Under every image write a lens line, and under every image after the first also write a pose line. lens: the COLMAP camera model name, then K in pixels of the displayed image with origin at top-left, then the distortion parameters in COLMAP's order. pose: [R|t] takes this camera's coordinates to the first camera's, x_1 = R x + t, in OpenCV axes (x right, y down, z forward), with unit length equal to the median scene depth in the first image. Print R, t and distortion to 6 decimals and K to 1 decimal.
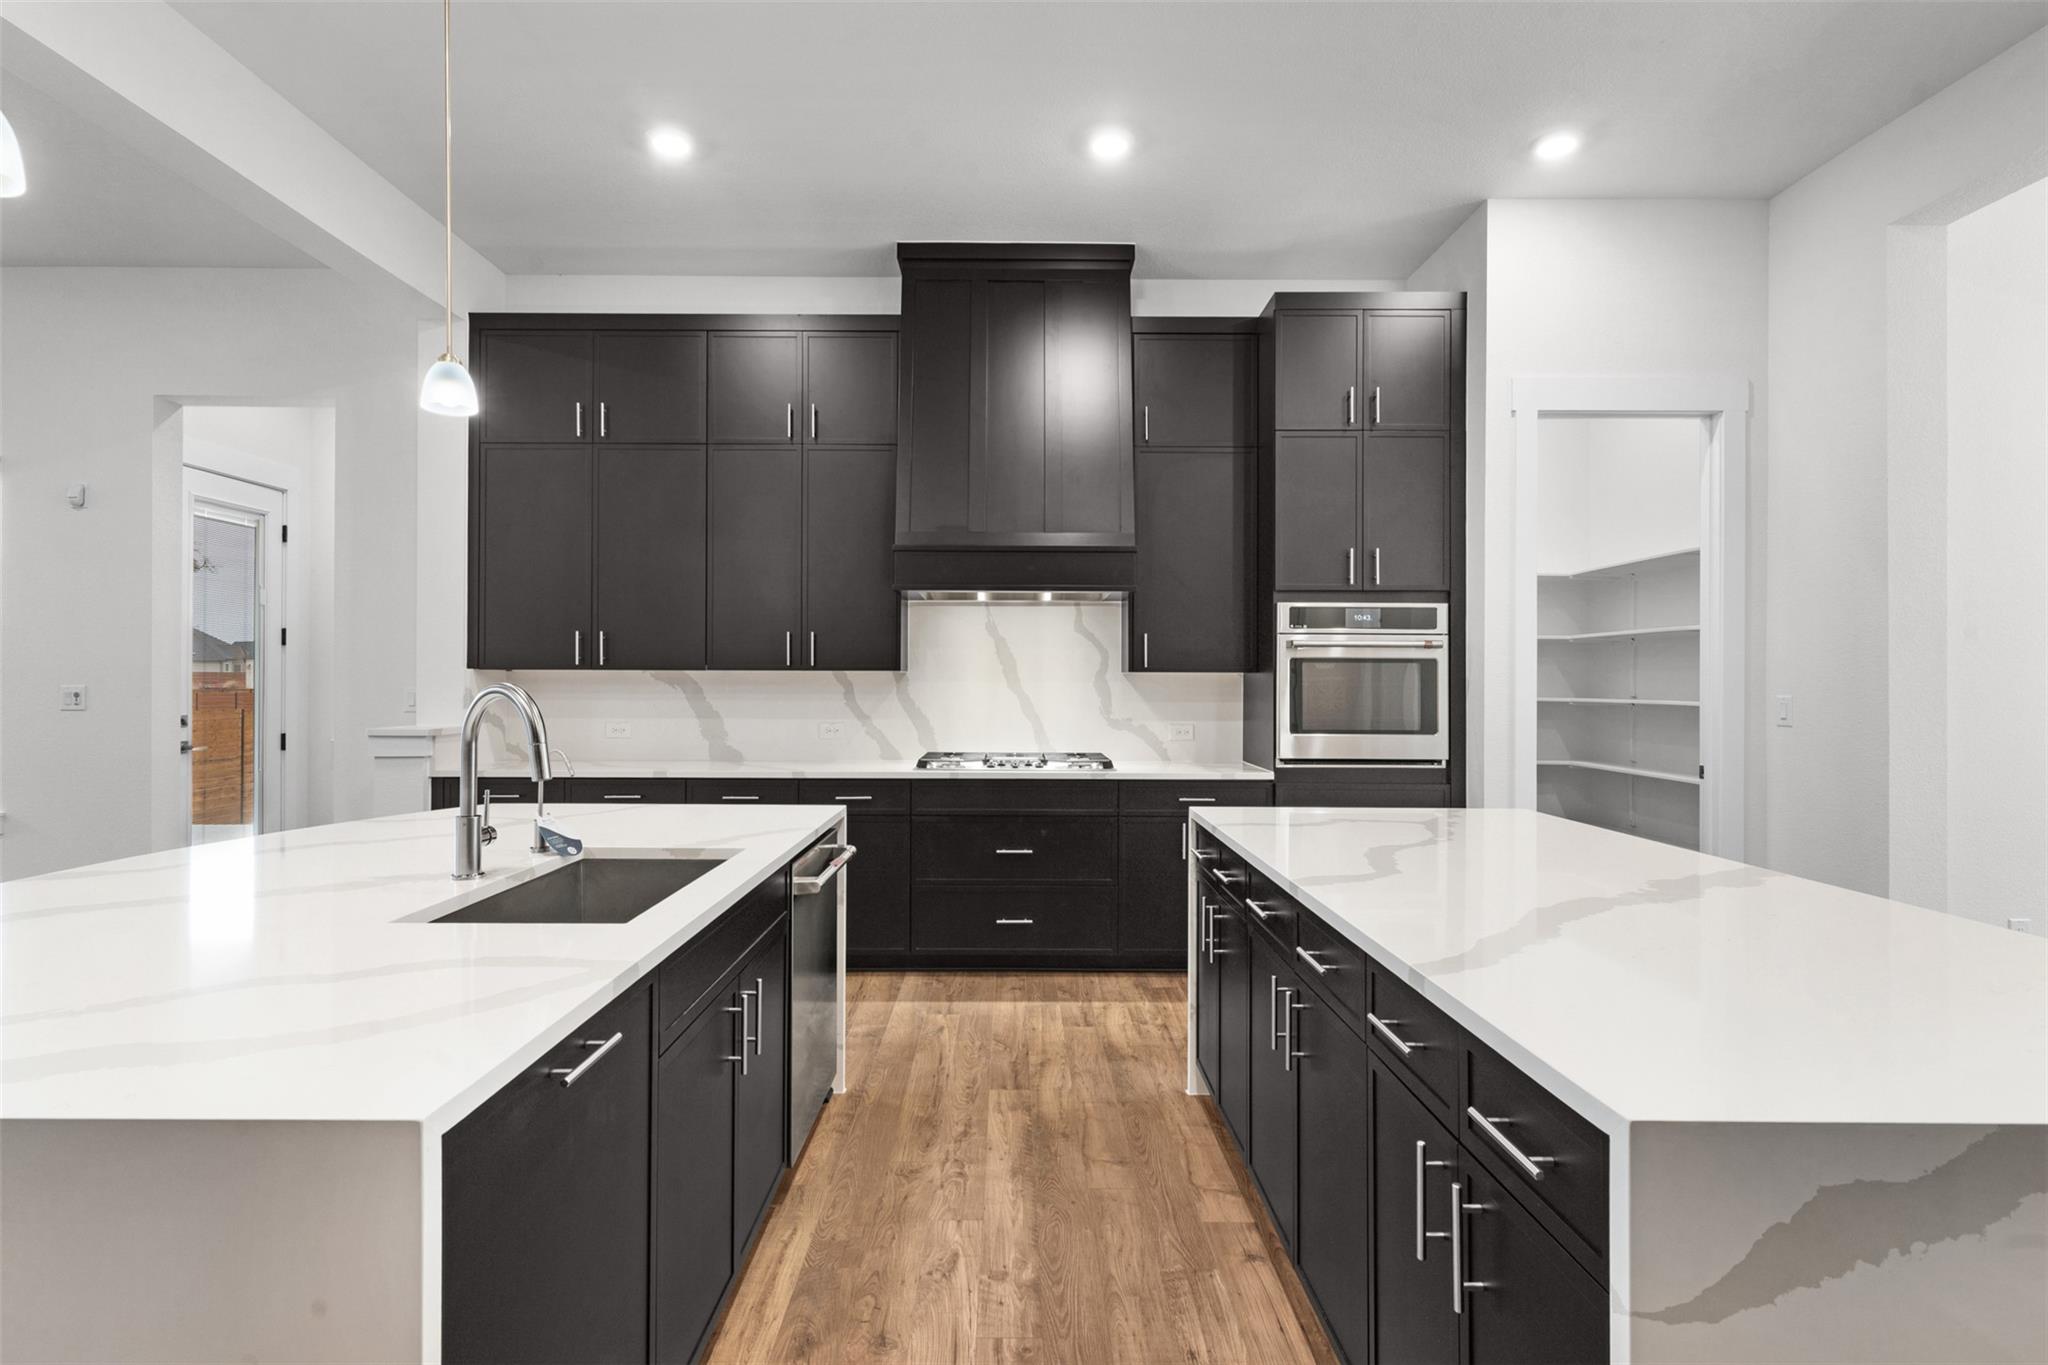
lens RADIAL K [[996.6, 0, 1026.6], [0, 996.6, 682.0], [0, 0, 1]] dist [-0.003660, -0.000209]
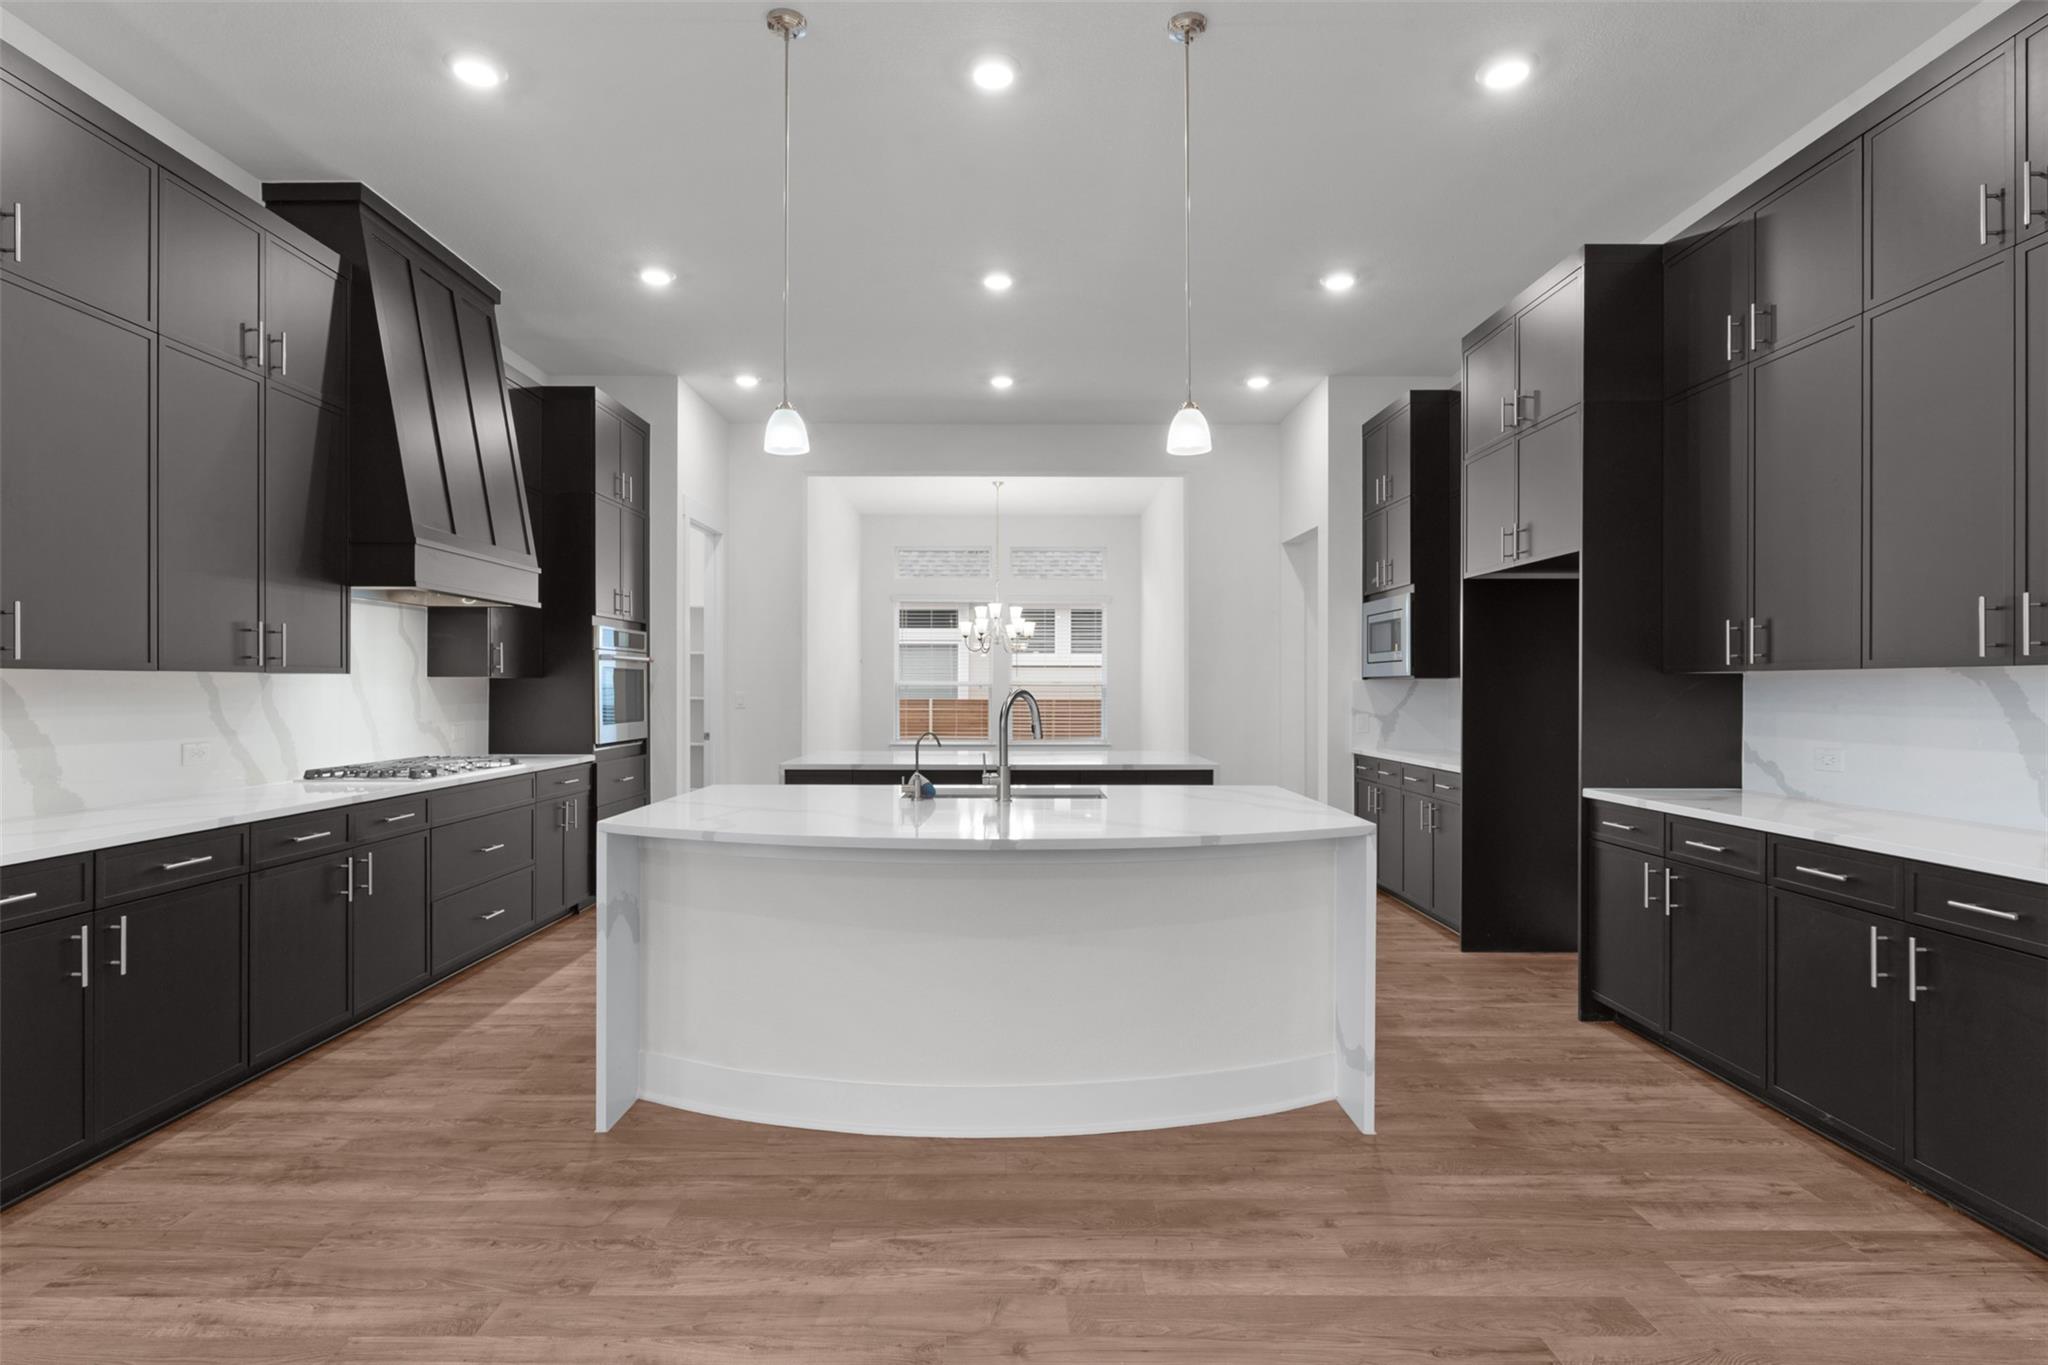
lens RADIAL K [[996.6, 0, 1025.2], [0, 996.6, 682.8], [0, 0, 1]] dist [-0.003660, -0.000209]
pose [[0.001320, -0.000053, 0.999999, -1.050027], [-0.003811, 0.999993, 0.000058, -0.006713], [-0.999992, -0.003811, 0.001320, 0.434725]]
